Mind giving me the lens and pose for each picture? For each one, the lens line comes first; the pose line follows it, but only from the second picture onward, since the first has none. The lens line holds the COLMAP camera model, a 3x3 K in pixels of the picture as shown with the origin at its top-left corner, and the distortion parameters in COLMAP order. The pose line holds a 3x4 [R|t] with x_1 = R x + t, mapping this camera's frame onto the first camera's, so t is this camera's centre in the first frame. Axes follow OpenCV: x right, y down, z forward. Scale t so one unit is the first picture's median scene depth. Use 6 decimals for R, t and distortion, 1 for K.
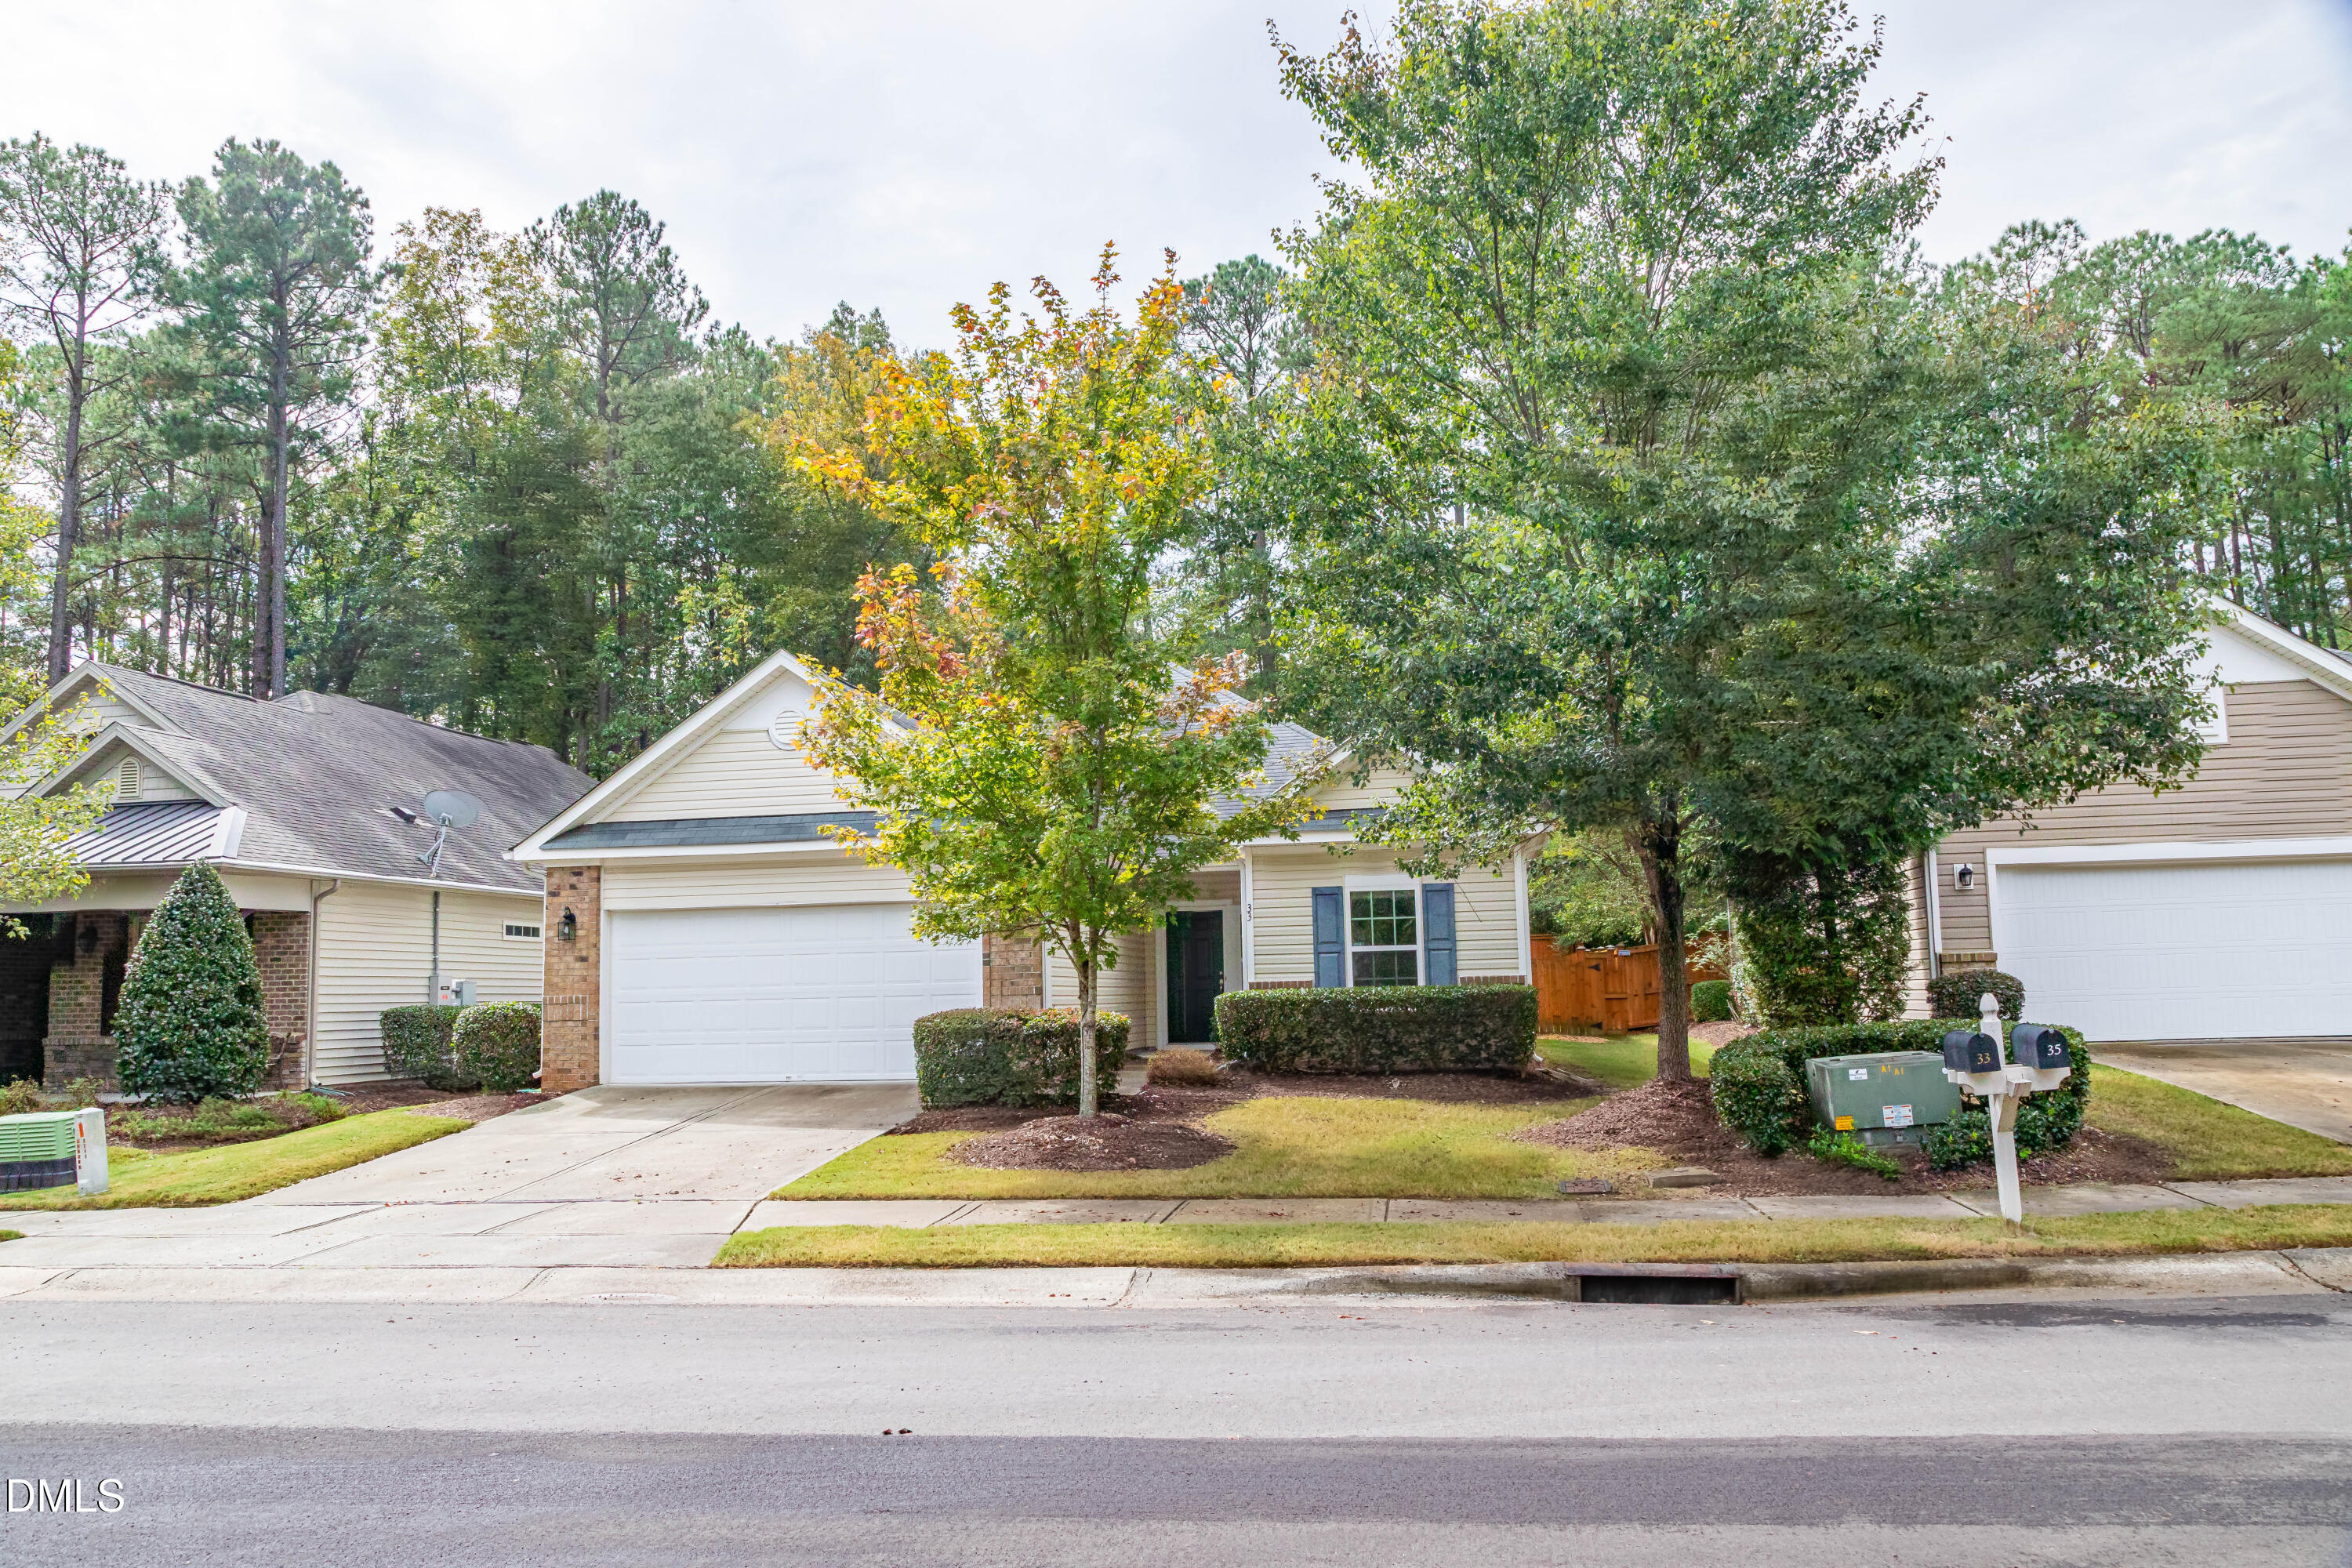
lens RADIAL K [[1724.5, 0, 1175.5], [0, 1724.5, 772.7], [0, 0, 1]] dist [-0.038904, -0.004164]
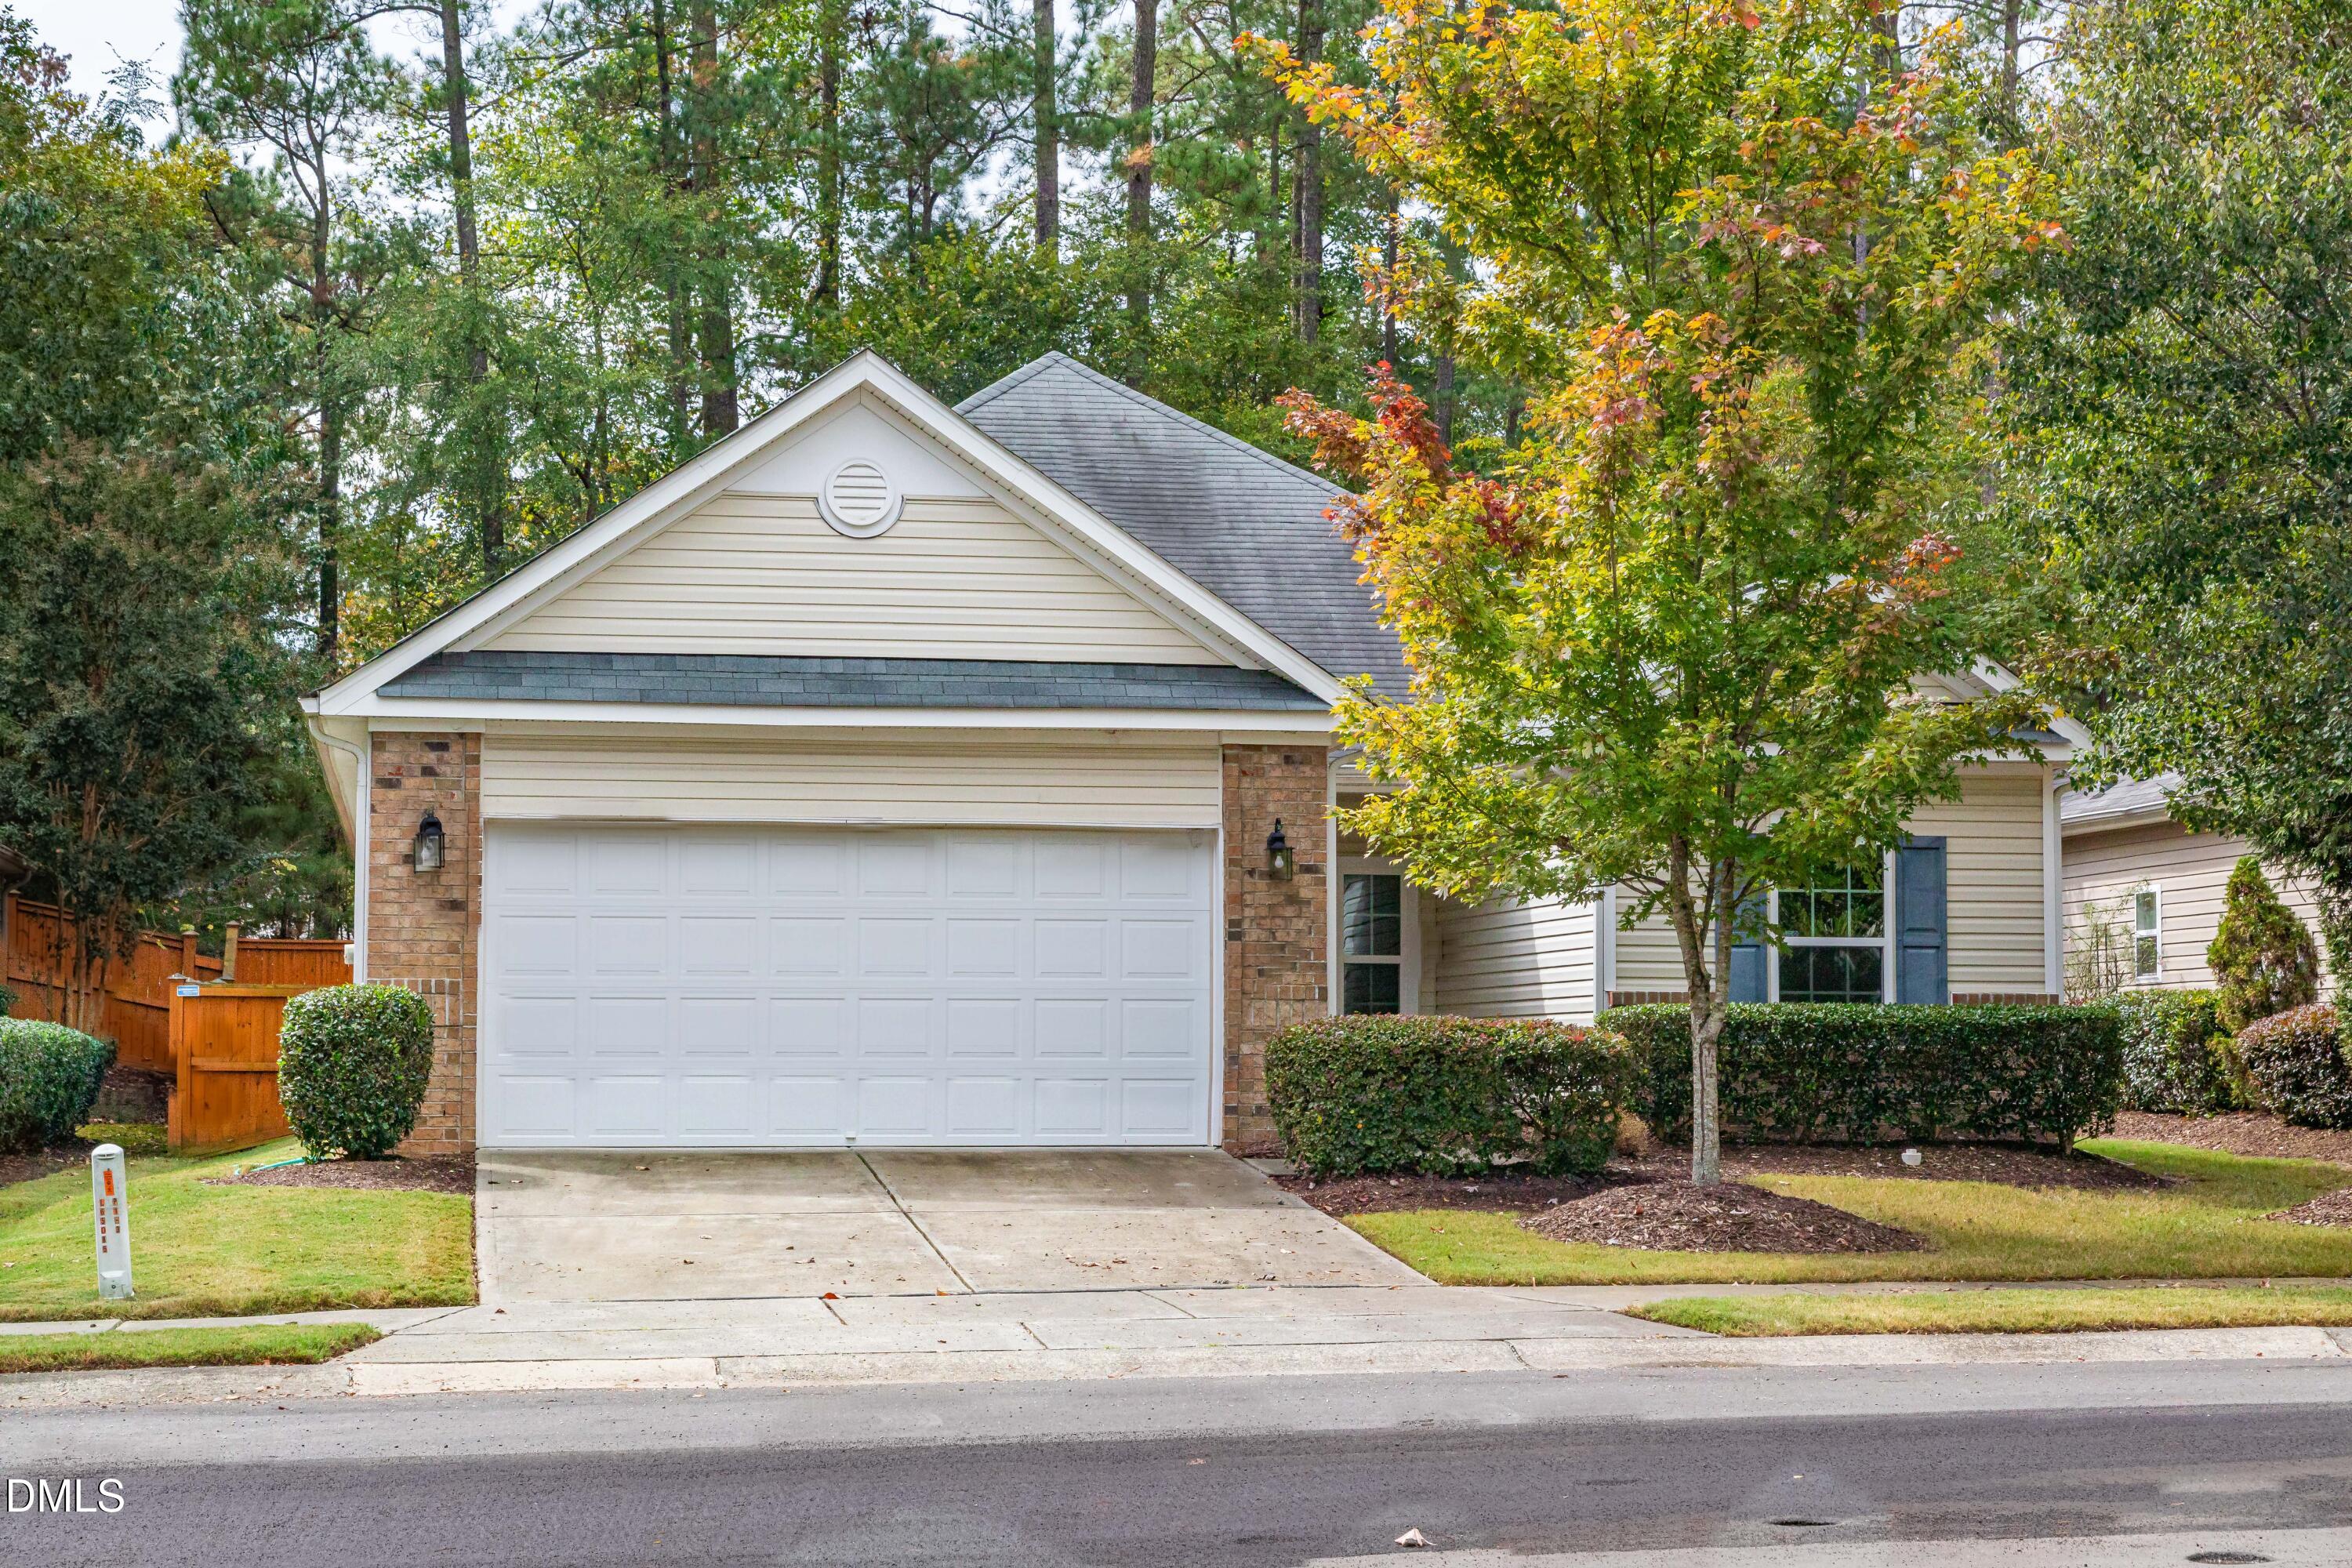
lens RADIAL K [[4494.3, 0, 1177.4], [0, 4494.3, 786.4], [0, 0, 1]] dist [0.021376, -0.040940]
pose [[0.938020, 0.047122, 0.343363, -0.618588], [-0.066745, 0.996730, 0.045549, -0.006454], [-0.340094, -0.065644, 0.938098, -0.366843]]
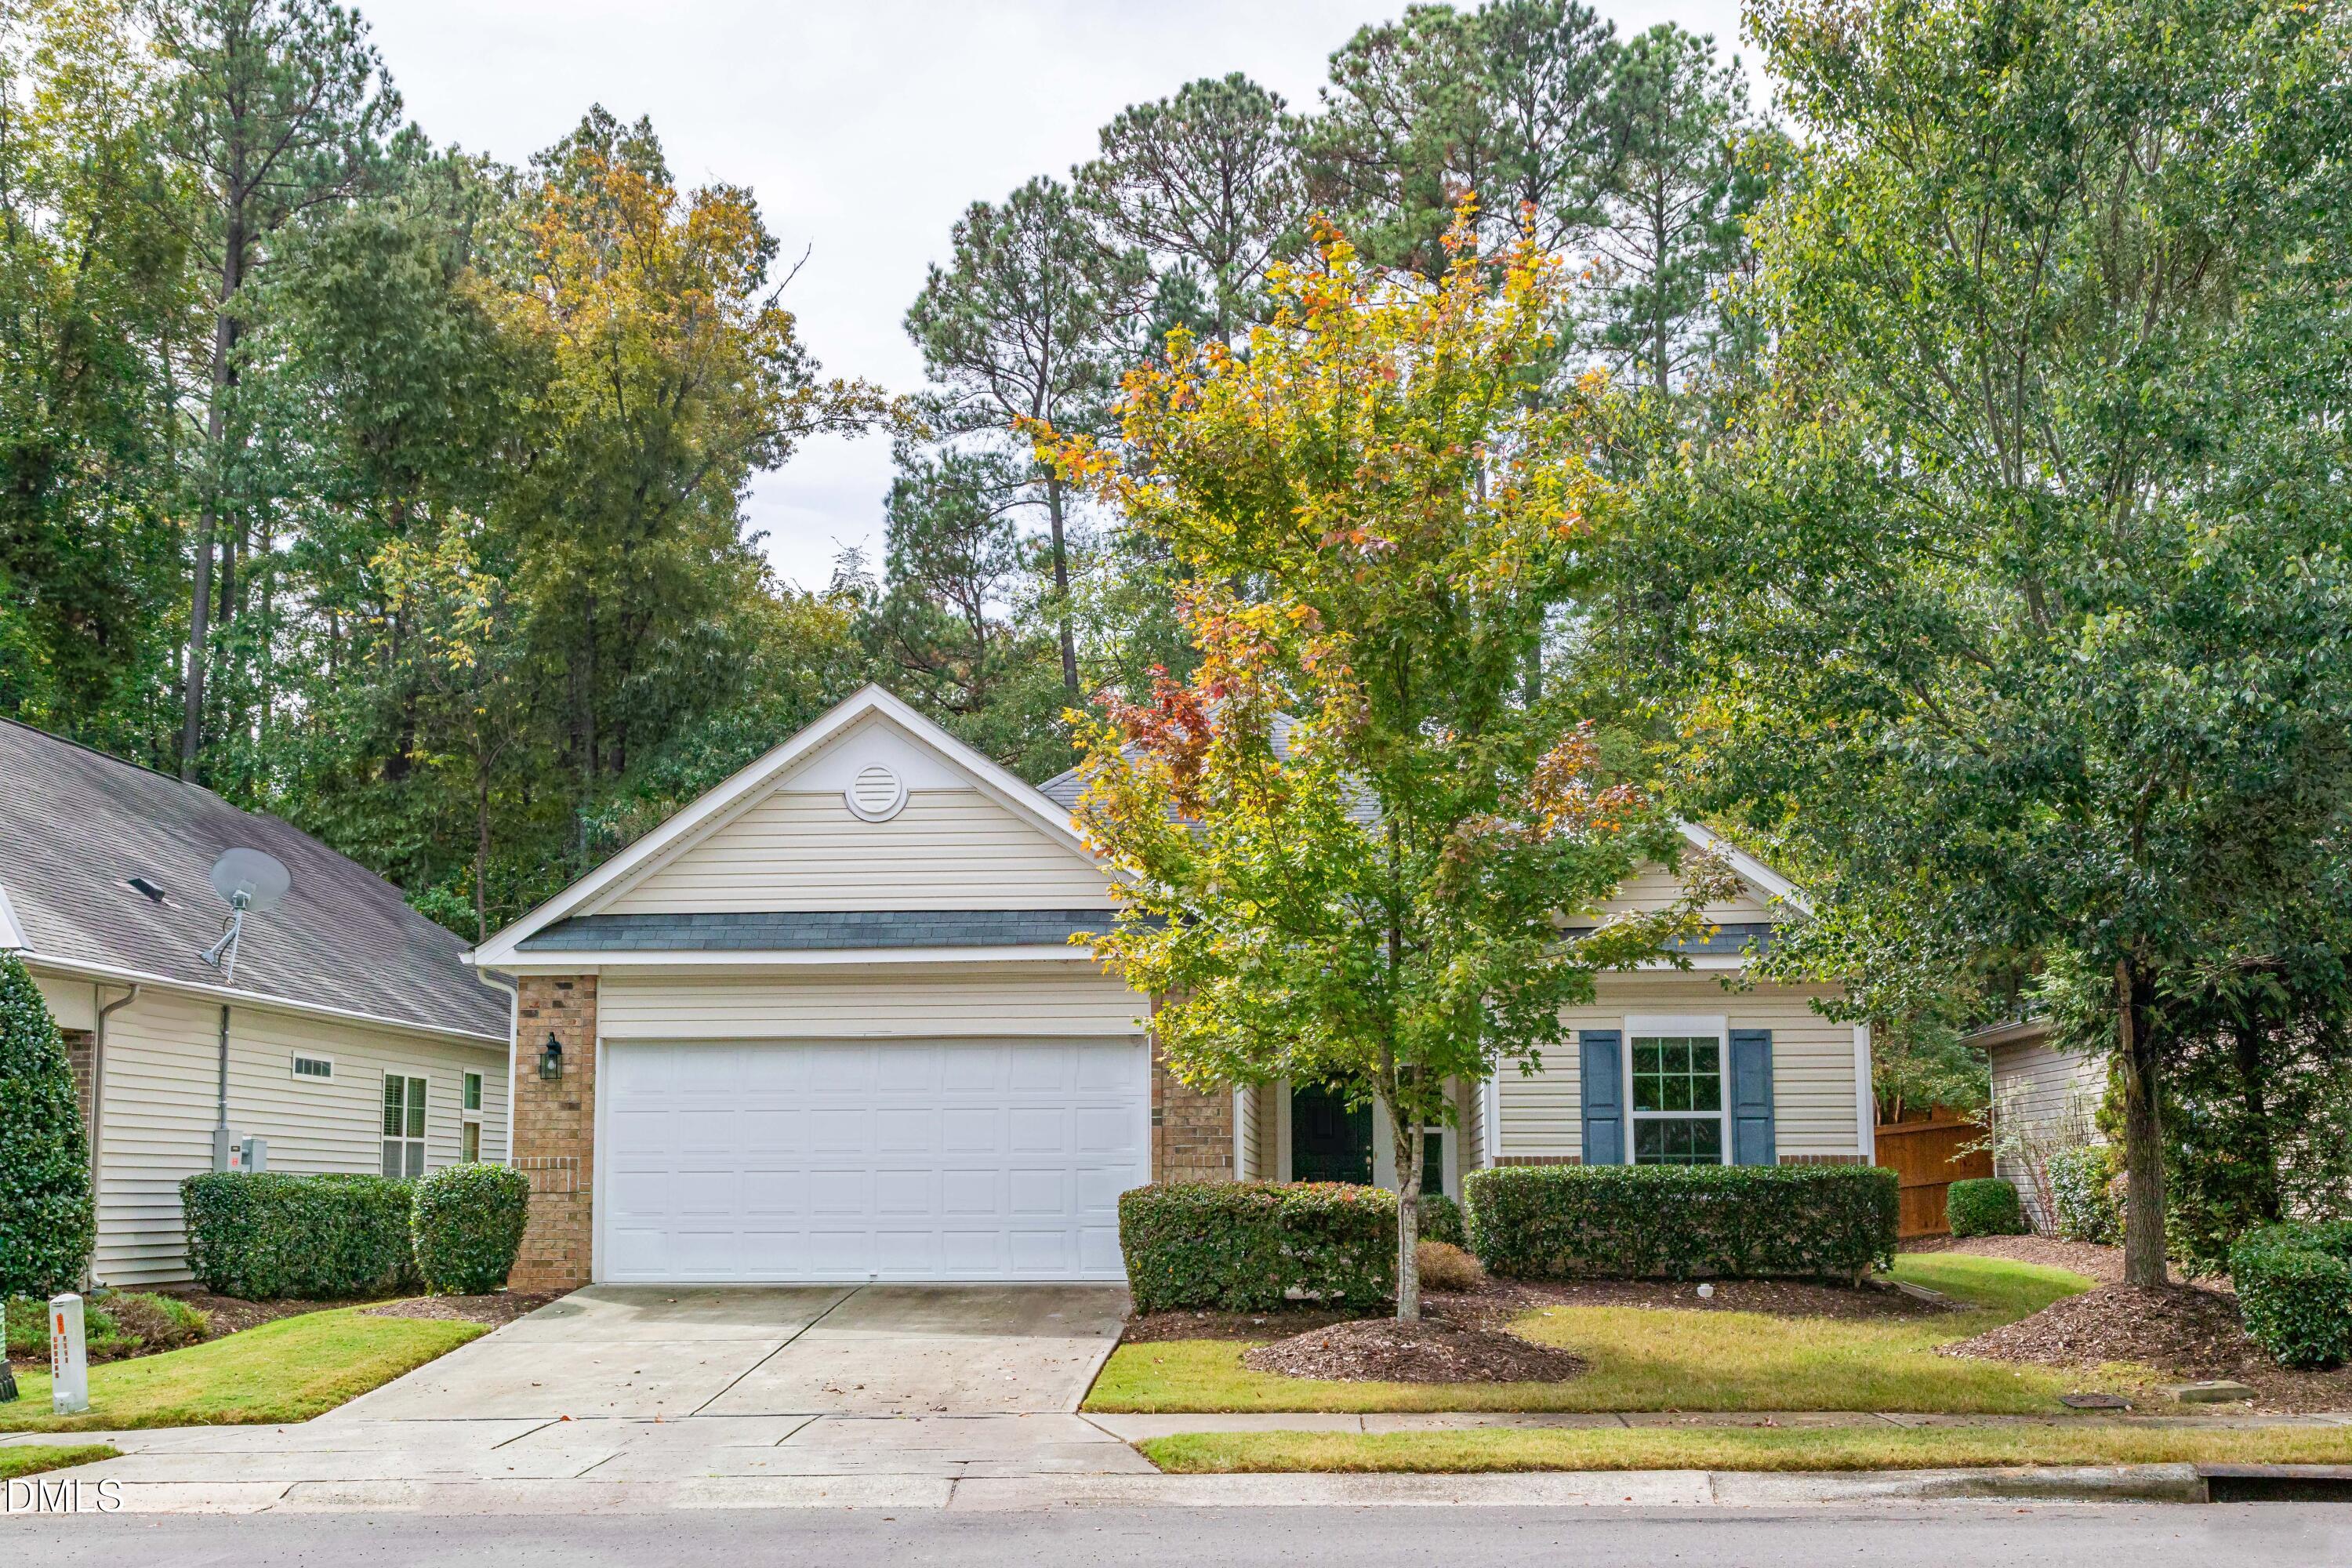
lens RADIAL K [[2810.9, 0, 1173.9], [0, 2810.9, 784.0], [0, 0, 1]] dist [0.007381, 0.018090]
pose [[0.994198, 0.034371, 0.101927, -0.223517], [-0.032178, 0.999216, -0.023086, -0.006090], [-0.102641, 0.019672, 0.994524, -0.191292]]
